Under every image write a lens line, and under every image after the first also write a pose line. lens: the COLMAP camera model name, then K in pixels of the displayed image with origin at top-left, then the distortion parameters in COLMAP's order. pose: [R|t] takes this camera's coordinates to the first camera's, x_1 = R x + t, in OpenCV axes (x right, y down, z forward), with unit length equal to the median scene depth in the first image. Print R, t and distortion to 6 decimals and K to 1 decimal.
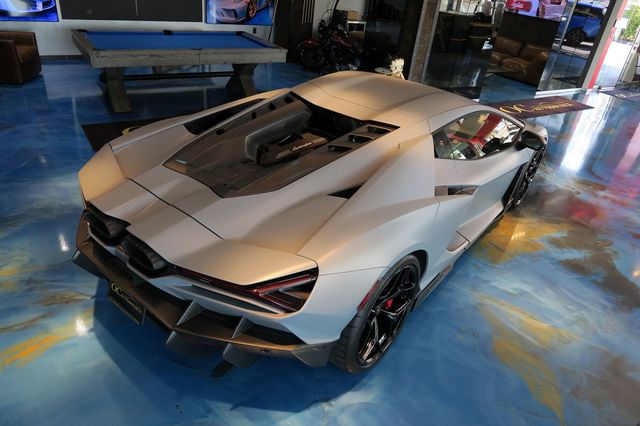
lens RADIAL K [[441.3, 0, 320.0], [0, 441.3, 213.0], [0, 0, 1]] dist [0.001061, -0.020383]
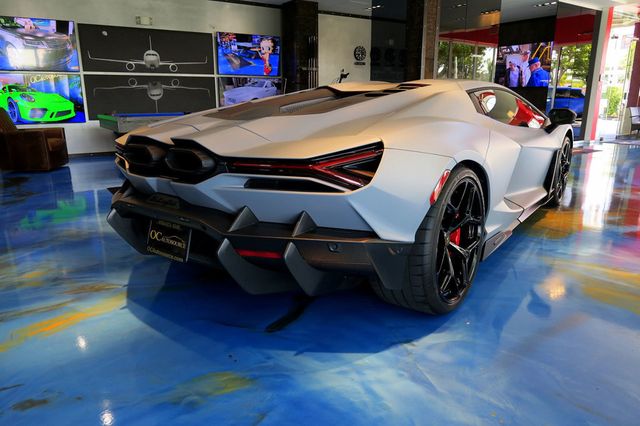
lens RADIAL K [[443.7, 0, 320.0], [0, 443.7, 213.0], [0, 0, 1]] dist [-0.019021, 0.006026]
pose [[0.993645, -0.112098, -0.010143, -0.103495], [0.104865, 0.954725, -0.278394, 0.376885], [0.040891, 0.275561, 0.960414, 0.119557]]
